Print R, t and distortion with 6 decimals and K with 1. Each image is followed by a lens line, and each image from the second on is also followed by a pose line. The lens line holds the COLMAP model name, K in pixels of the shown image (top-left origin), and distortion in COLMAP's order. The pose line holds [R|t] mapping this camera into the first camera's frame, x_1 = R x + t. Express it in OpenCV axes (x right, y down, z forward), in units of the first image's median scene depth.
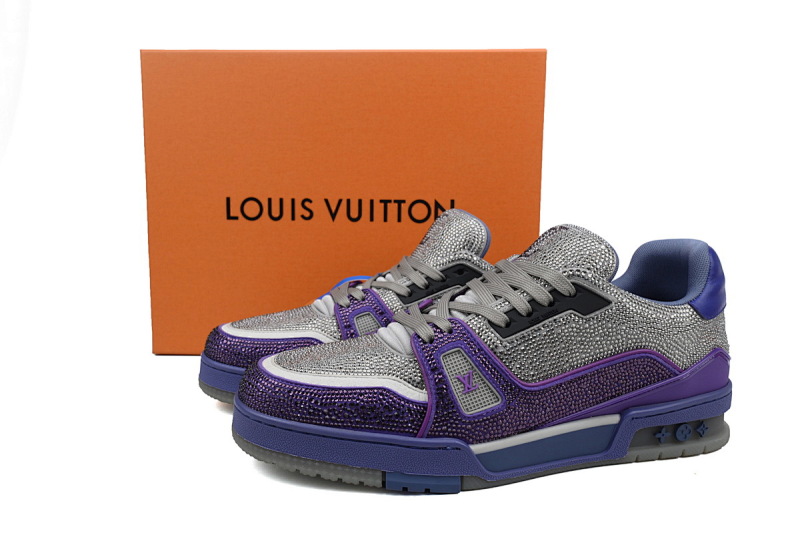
lens RADIAL K [[685.5, 0, 400.0], [0, 685.5, 266.5], [0, 0, 1]] dist [-0.000907, -0.001313]
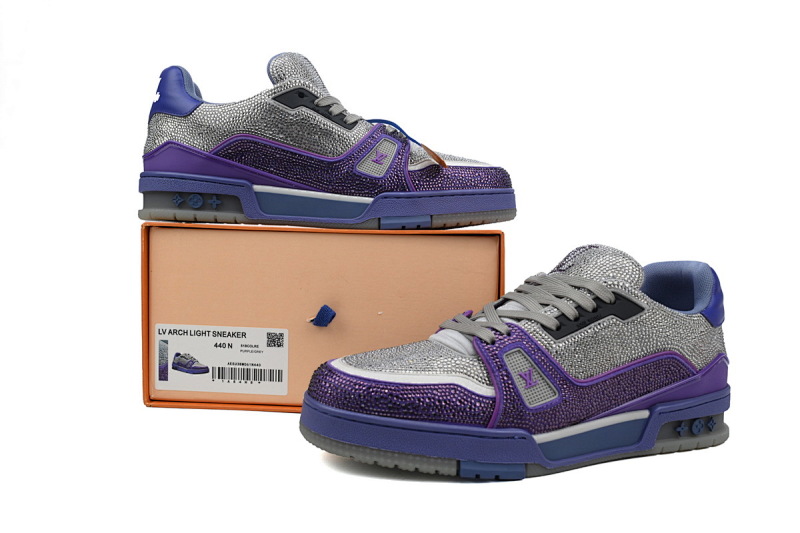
lens RADIAL K [[685.5, 0, 400.0], [0, 685.5, 266.5], [0, 0, 1]] dist [-0.000907, -0.001313]
pose [[0.989051, 0.019722, 0.146252, -0.268611], [-0.008157, 0.996821, -0.079252, 0.076103], [-0.147350, 0.077192, 0.986068, -0.078743]]
